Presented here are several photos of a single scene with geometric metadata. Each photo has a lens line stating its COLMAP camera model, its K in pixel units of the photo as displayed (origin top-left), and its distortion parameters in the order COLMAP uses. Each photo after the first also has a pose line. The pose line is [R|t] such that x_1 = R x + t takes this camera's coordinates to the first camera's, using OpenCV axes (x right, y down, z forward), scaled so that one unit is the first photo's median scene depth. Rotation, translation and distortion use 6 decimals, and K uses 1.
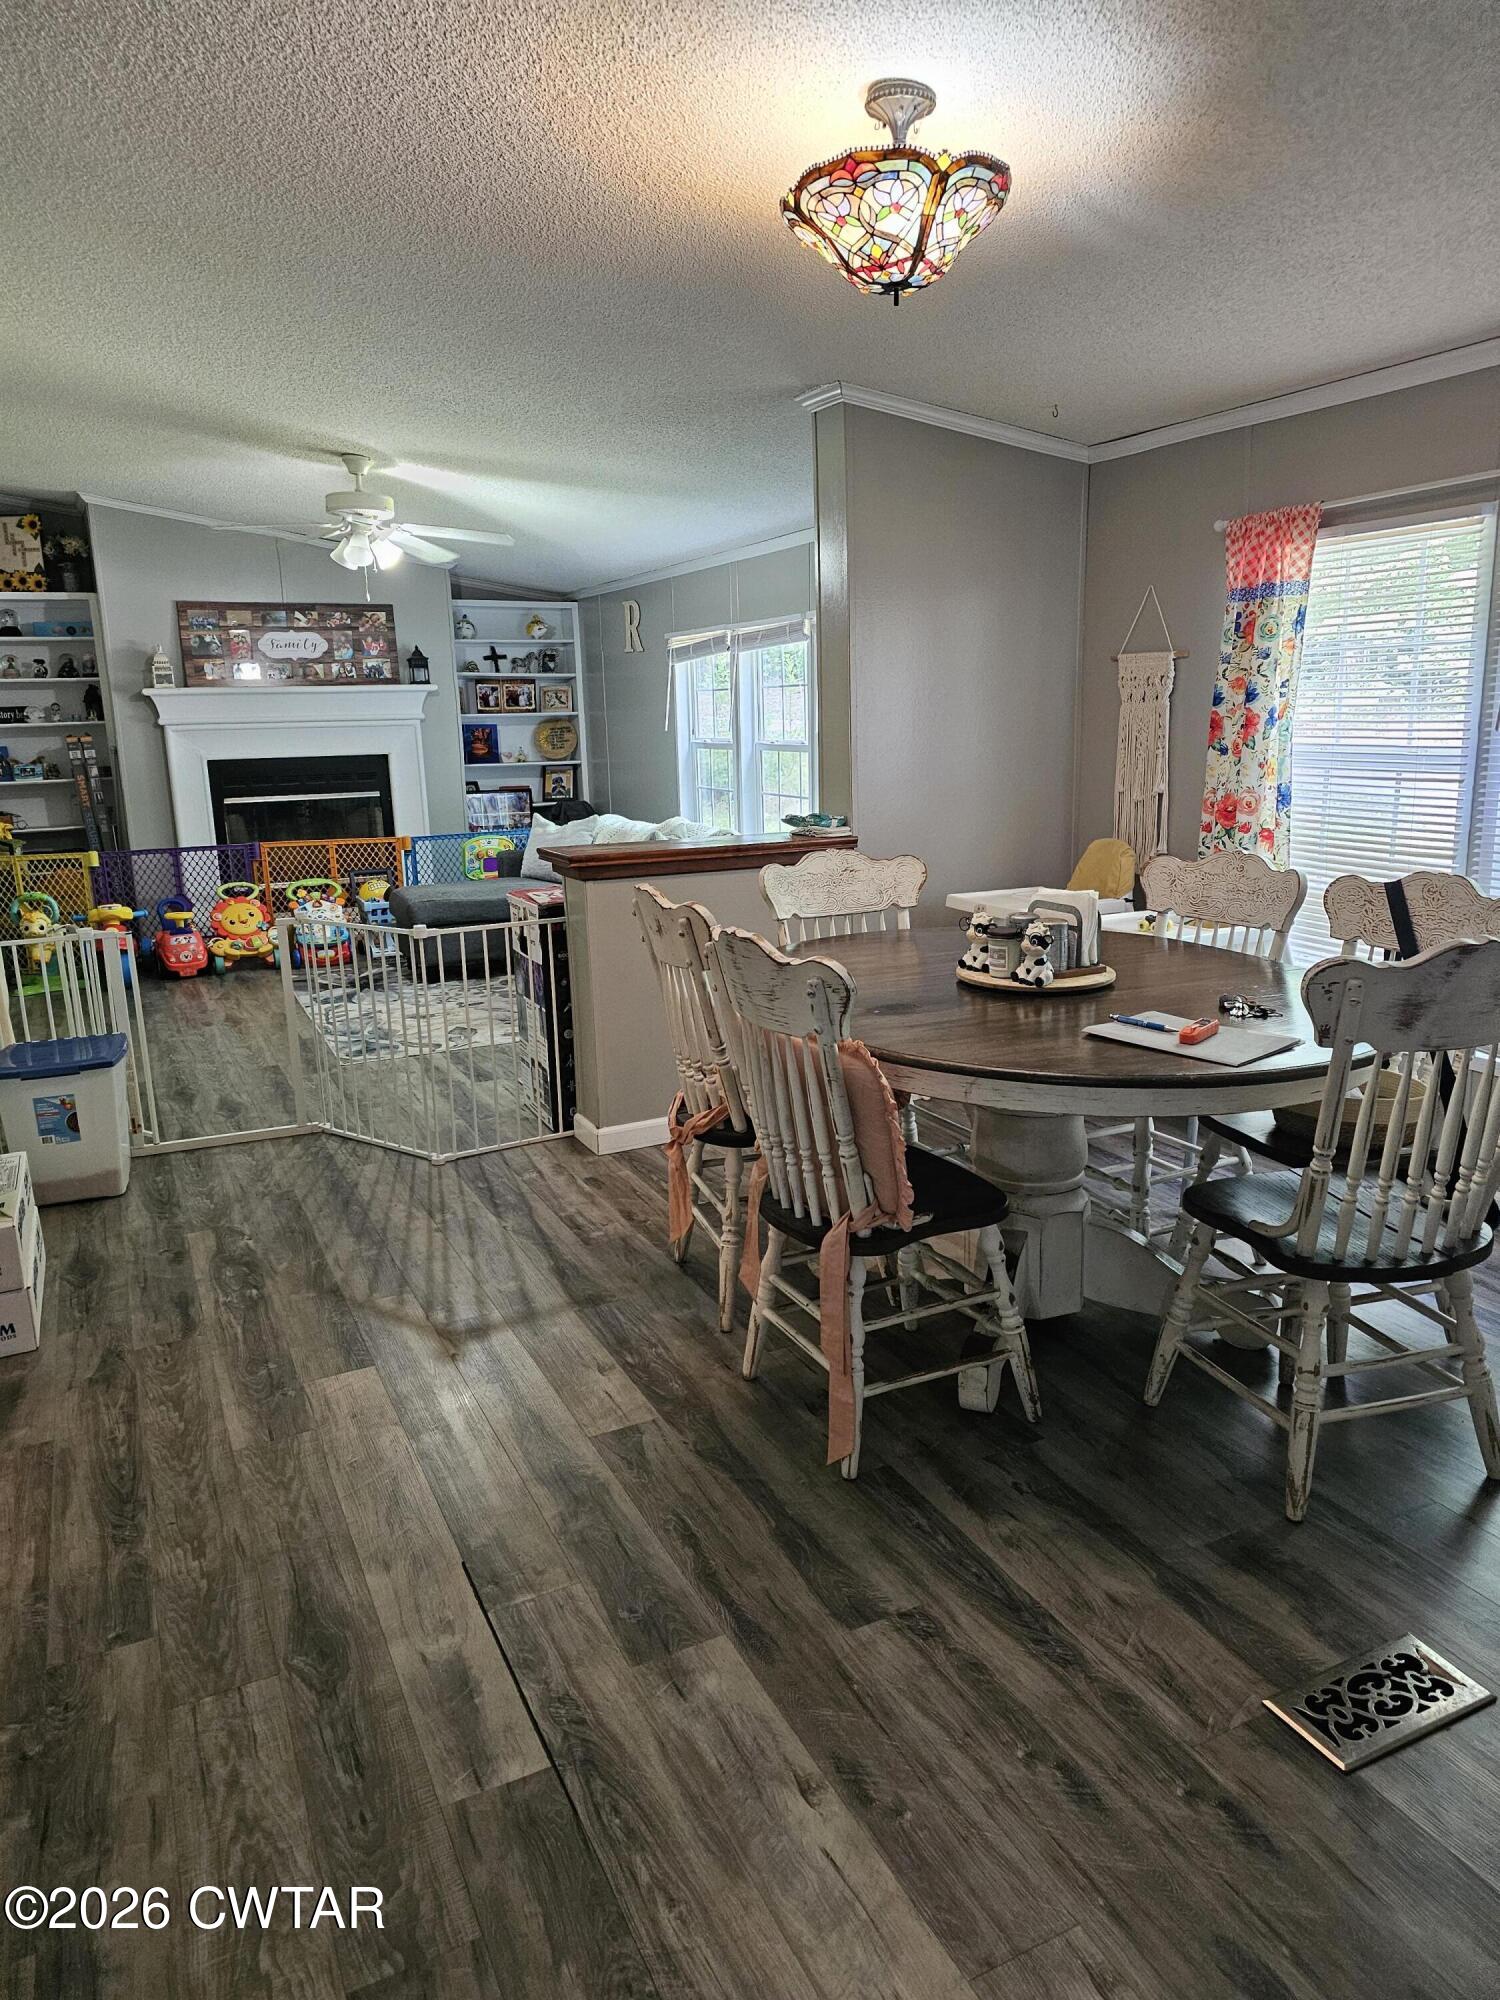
lens RADIAL K [[1345.2, 0, 751.8], [0, 1345.2, 990.9], [0, 0, 1]] dist [0.071071, -0.048257]
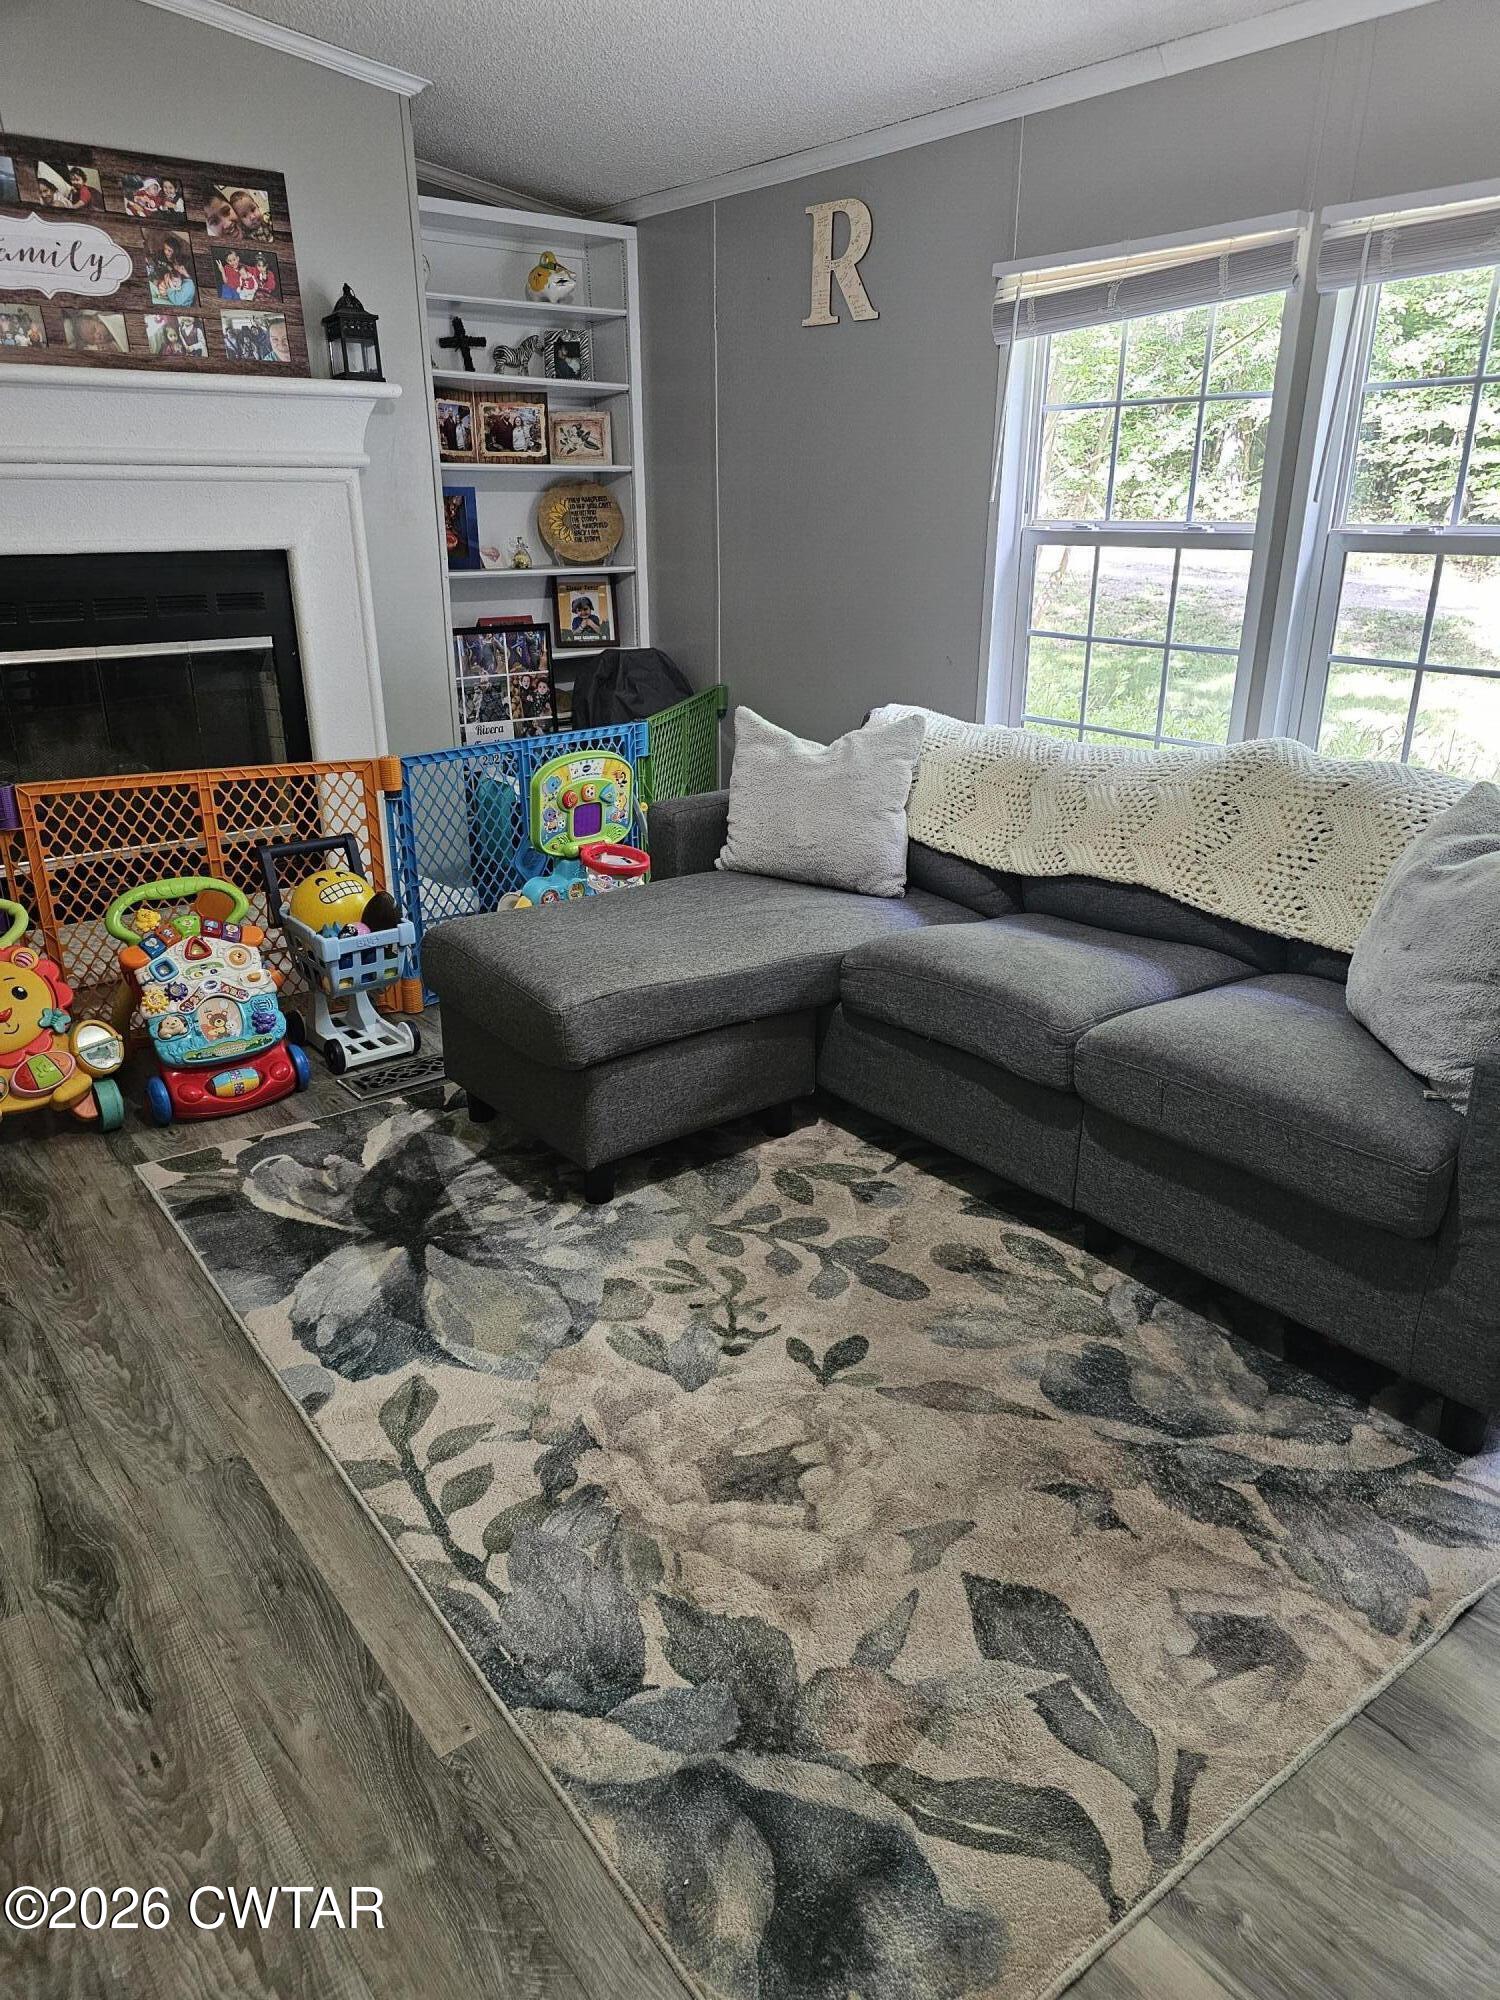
lens RADIAL K [[1345.2, 0, 751.8], [0, 1345.2, 990.9], [0, 0, 1]] dist [0.071071, -0.048257]
pose [[0.980207, -0.049615, 0.191655, -0.215583], [0.021819, 0.989264, 0.144504, -0.094845], [-0.196767, -0.137462, 0.970766, 0.527393]]
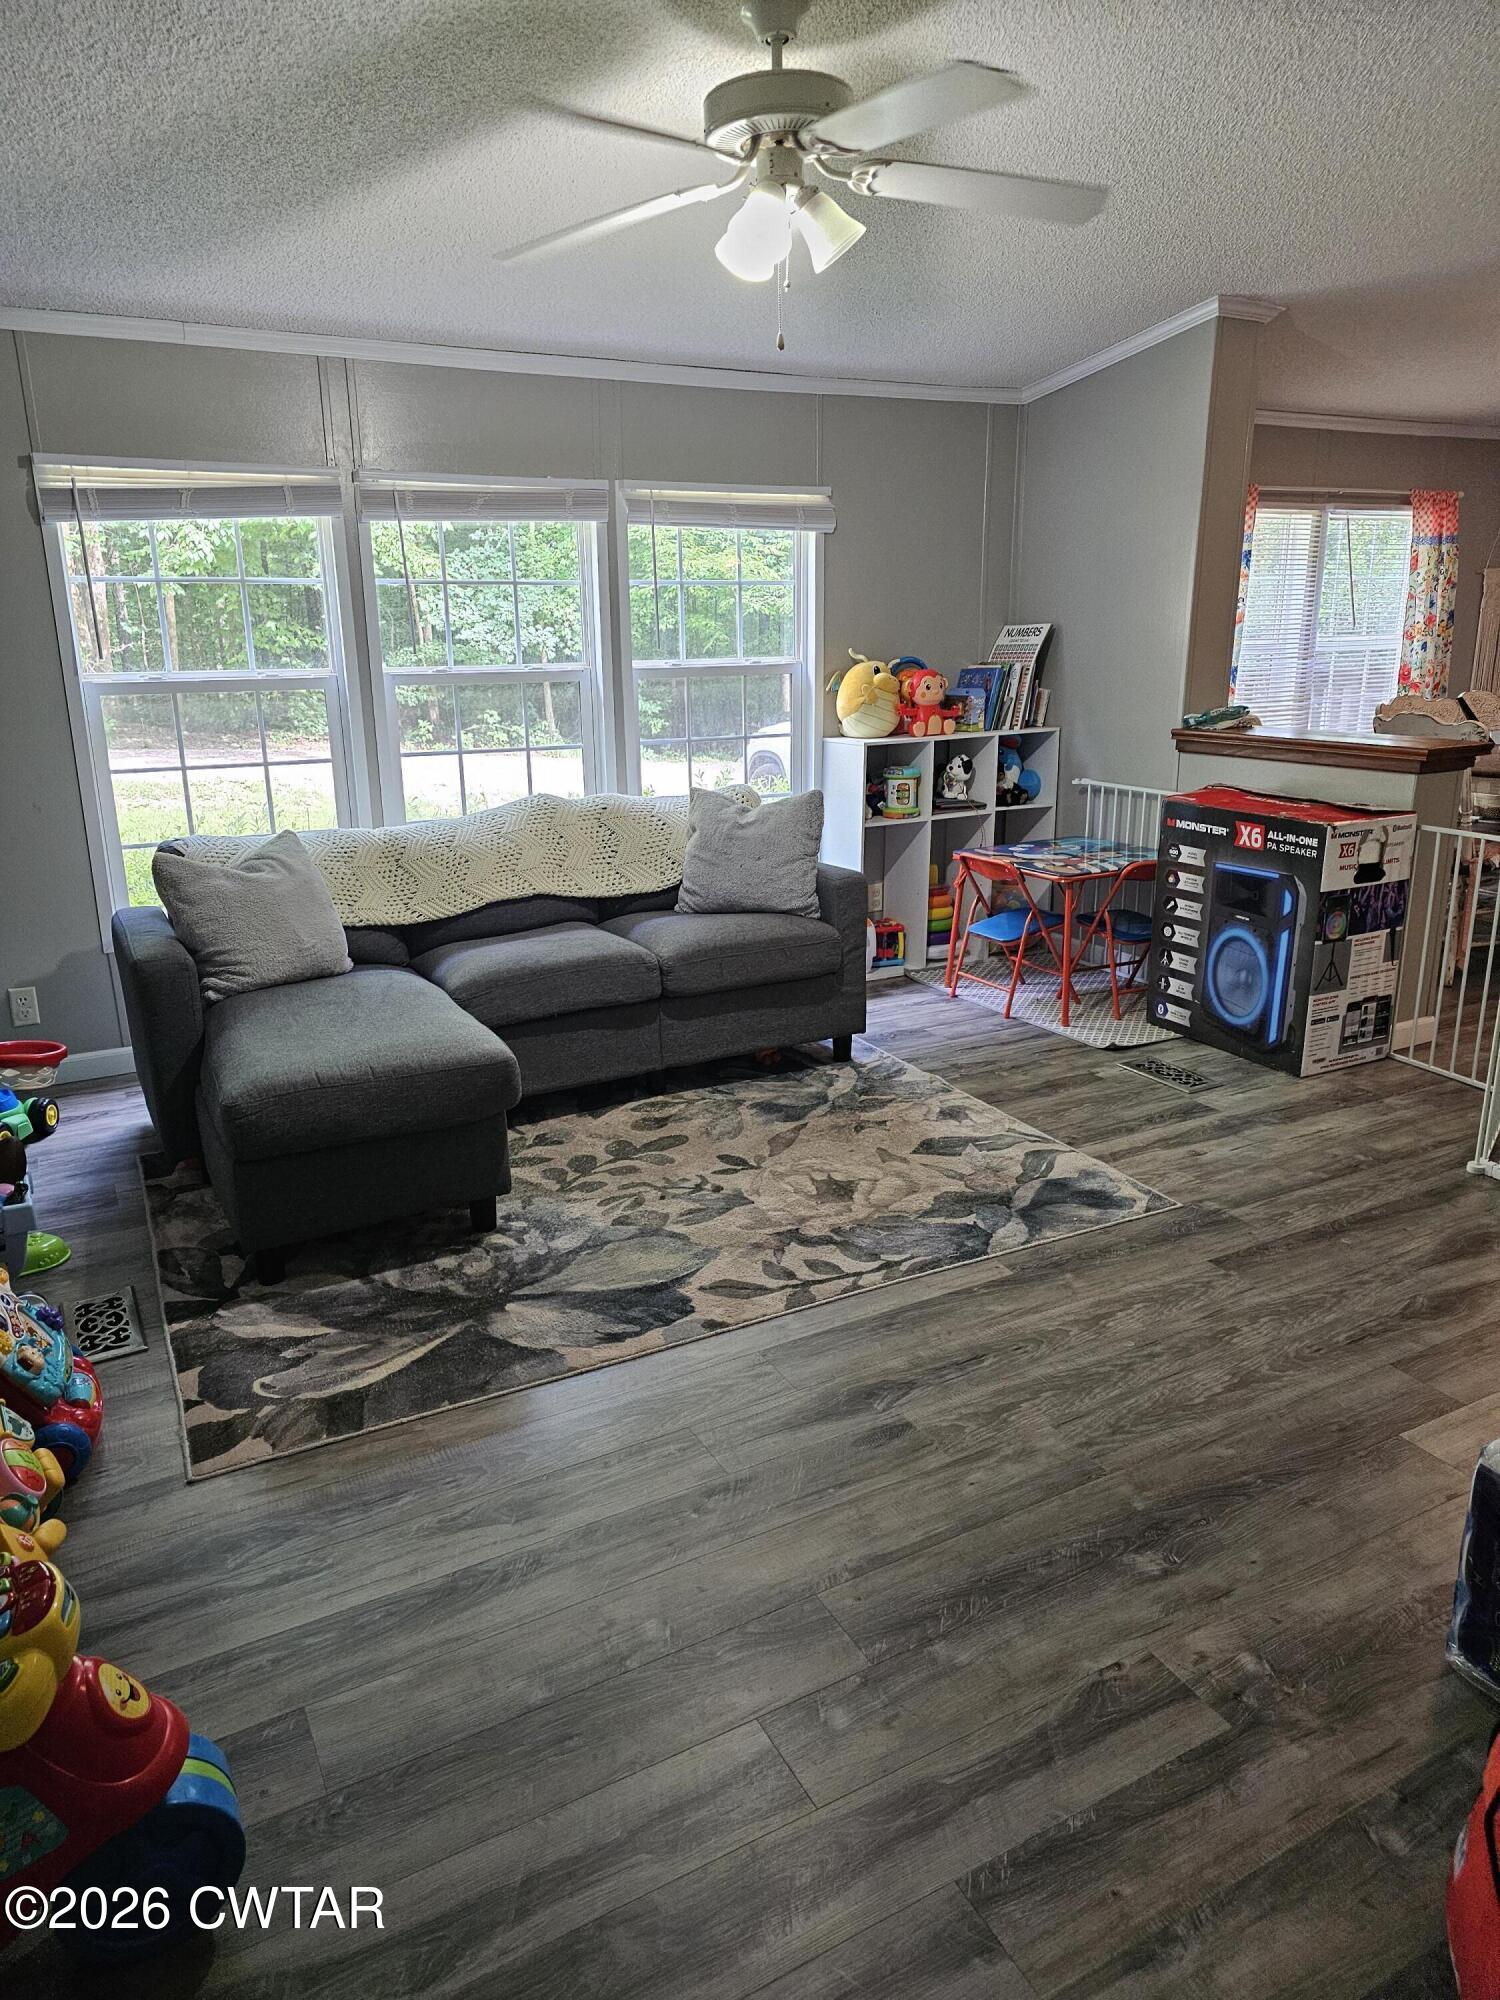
lens RADIAL K [[1345.2, 0, 751.8], [0, 1345.2, 990.9], [0, 0, 1]] dist [0.071071, -0.048257]
pose [[-0.045156, -0.239494, 0.969847, -0.534947], [0.223787, 0.943739, 0.243466, -0.137896], [-0.973592, 0.228033, 0.010980, 0.735412]]
